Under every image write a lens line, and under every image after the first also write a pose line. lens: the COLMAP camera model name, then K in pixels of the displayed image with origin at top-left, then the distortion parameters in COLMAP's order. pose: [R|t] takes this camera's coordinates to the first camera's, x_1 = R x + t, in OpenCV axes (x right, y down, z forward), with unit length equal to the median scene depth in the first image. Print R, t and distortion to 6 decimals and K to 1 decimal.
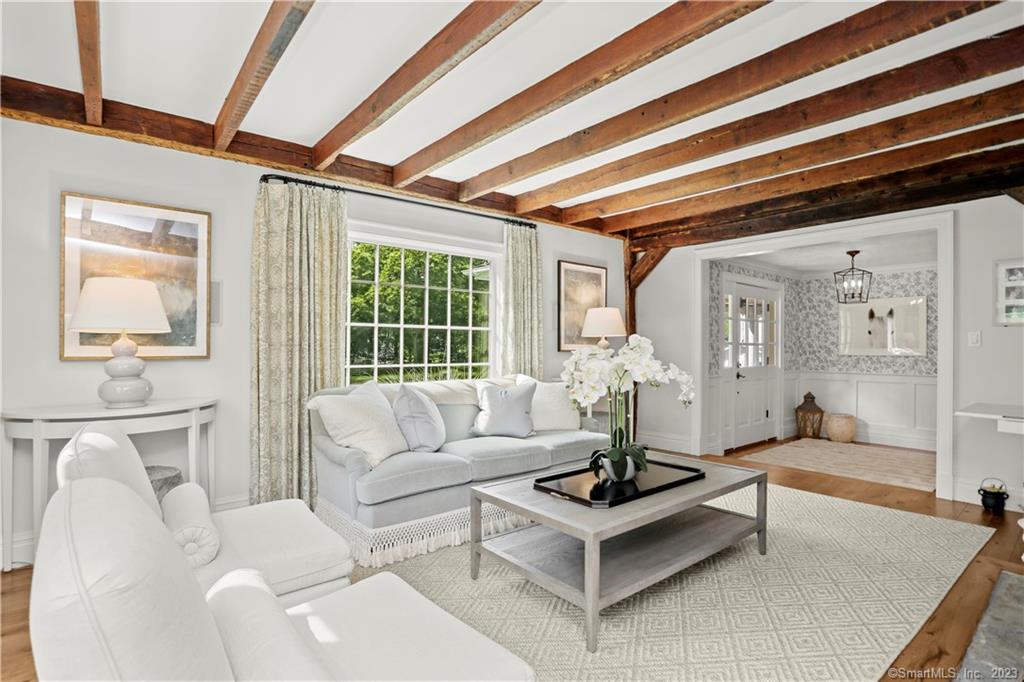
lens RADIAL K [[524.8, 0, 508.7], [0, 524.8, 340.3], [0, 0, 1]] dist [-0.000891, -0.000786]
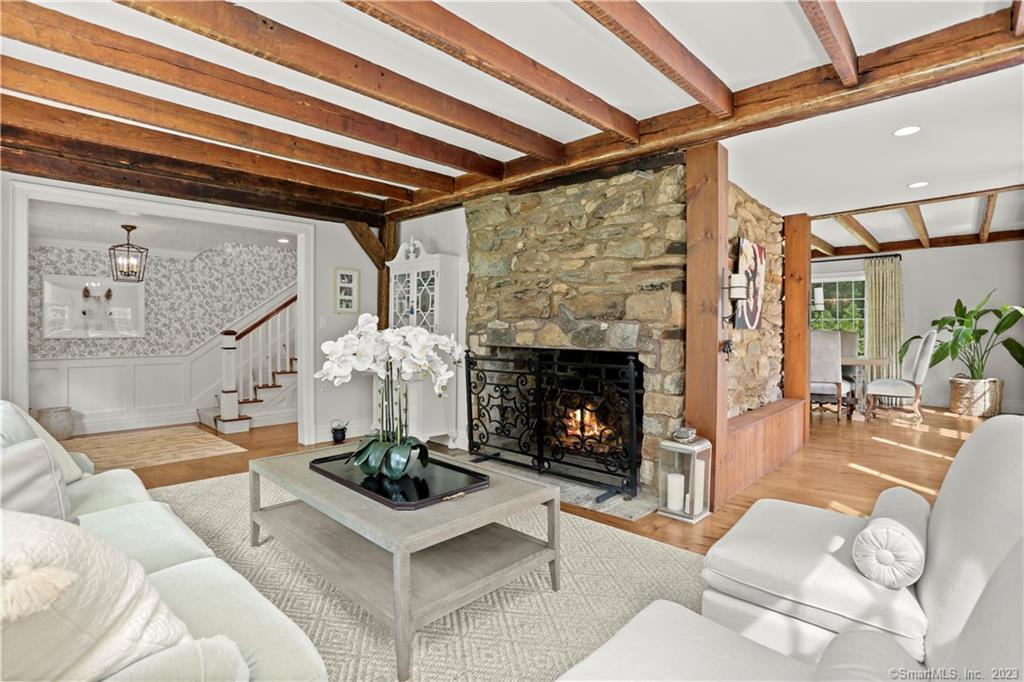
lens RADIAL K [[524.8, 0, 508.7], [0, 524.8, 340.3], [0, 0, 1]] dist [-0.000891, -0.000786]
pose [[-0.117395, -0.027381, 0.992708, -0.436127], [-0.008636, 0.999610, 0.026550, 0.002956], [-0.993048, -0.005456, -0.117586, 0.552962]]
